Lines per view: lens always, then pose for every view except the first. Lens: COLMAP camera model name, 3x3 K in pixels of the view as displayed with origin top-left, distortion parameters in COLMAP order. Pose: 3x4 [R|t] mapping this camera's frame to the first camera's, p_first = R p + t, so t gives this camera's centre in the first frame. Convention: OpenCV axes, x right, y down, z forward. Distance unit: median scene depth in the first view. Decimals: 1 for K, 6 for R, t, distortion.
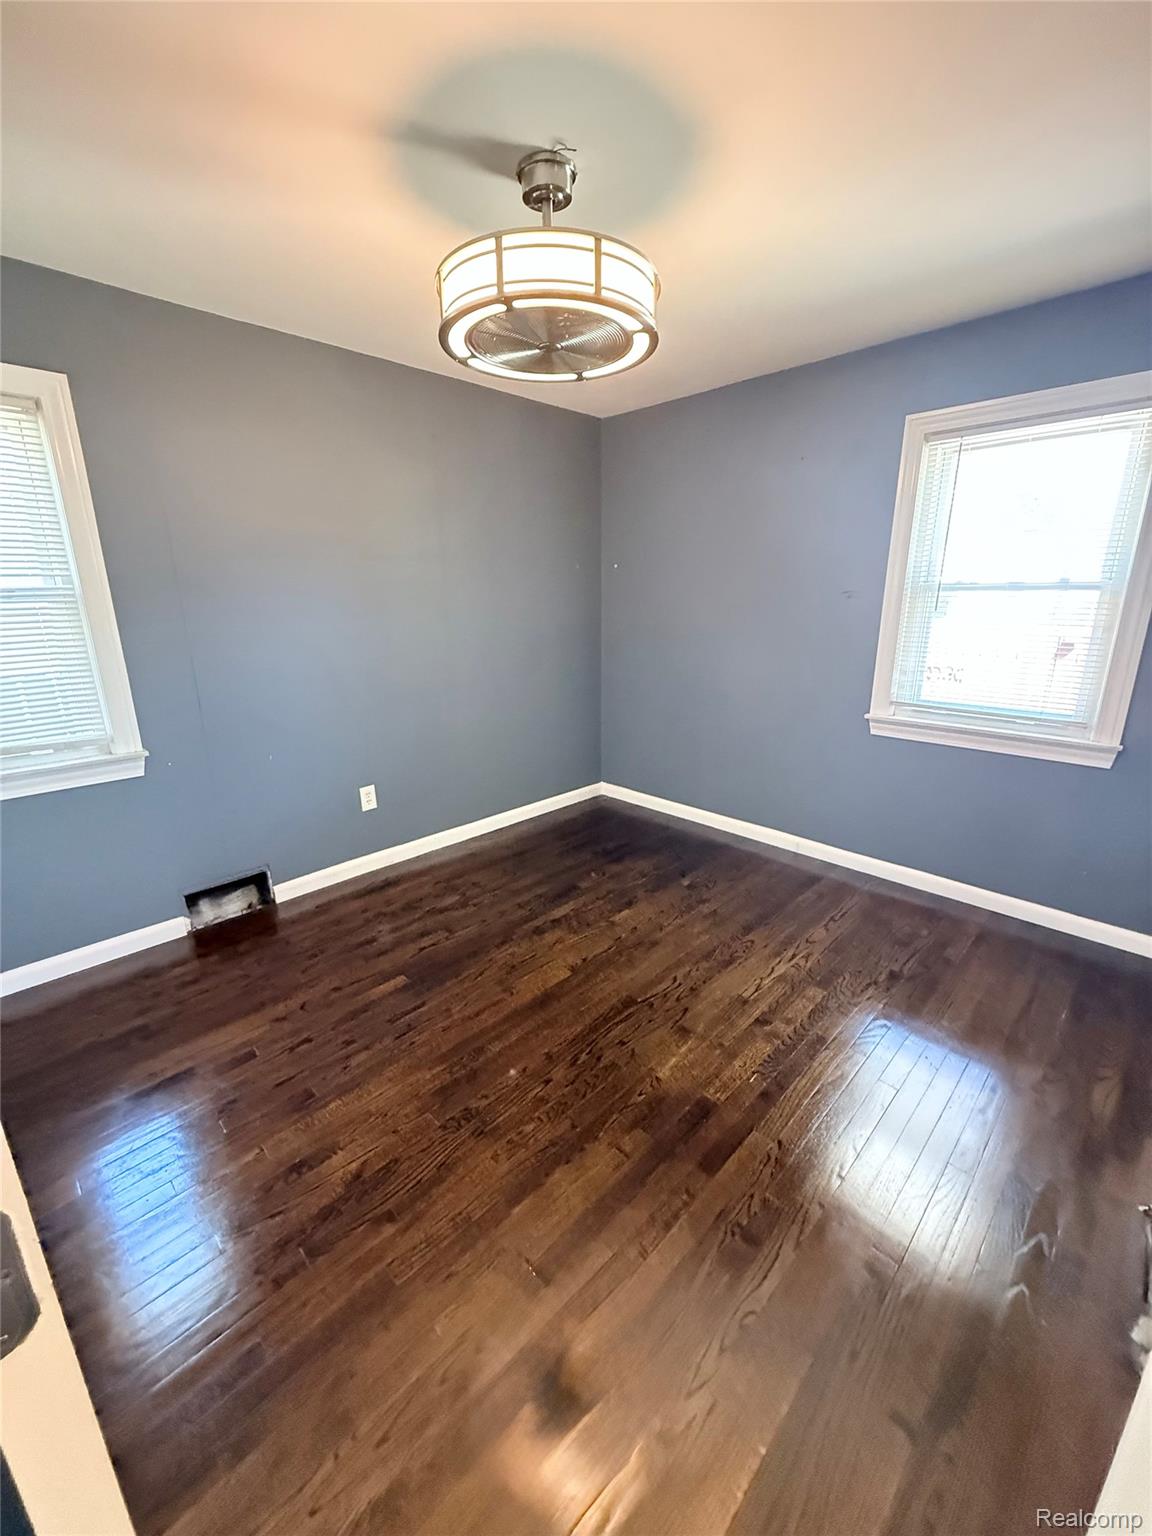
lens RADIAL K [[608.2, 0, 581.1], [0, 608.2, 762.6], [0, 0, 1]] dist [0.000286, -0.000618]
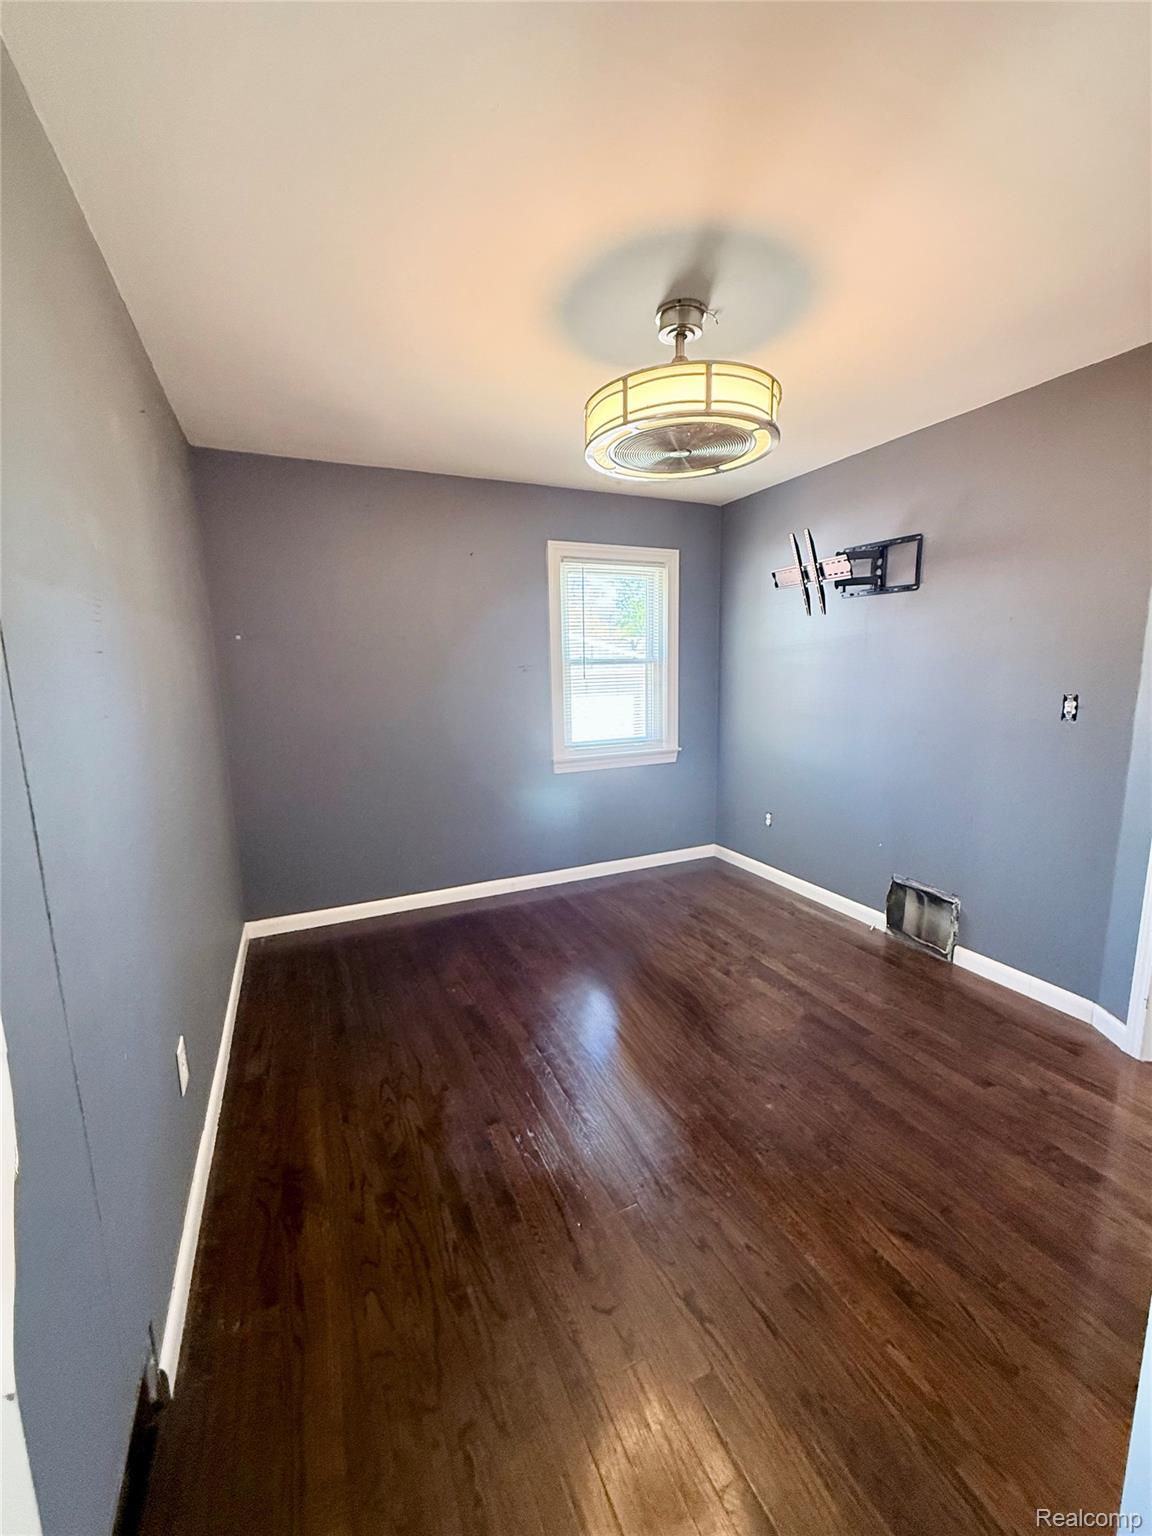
lens RADIAL K [[608.2, 0, 575.4], [0, 608.2, 759.3], [0, 0, 1]] dist [0.000286, -0.000618]
pose [[0.349522, -0.141130, 0.926238, -0.803090], [0.268415, 0.962237, 0.045327, -0.143858], [-0.897657, 0.232773, 0.374204, 0.557564]]
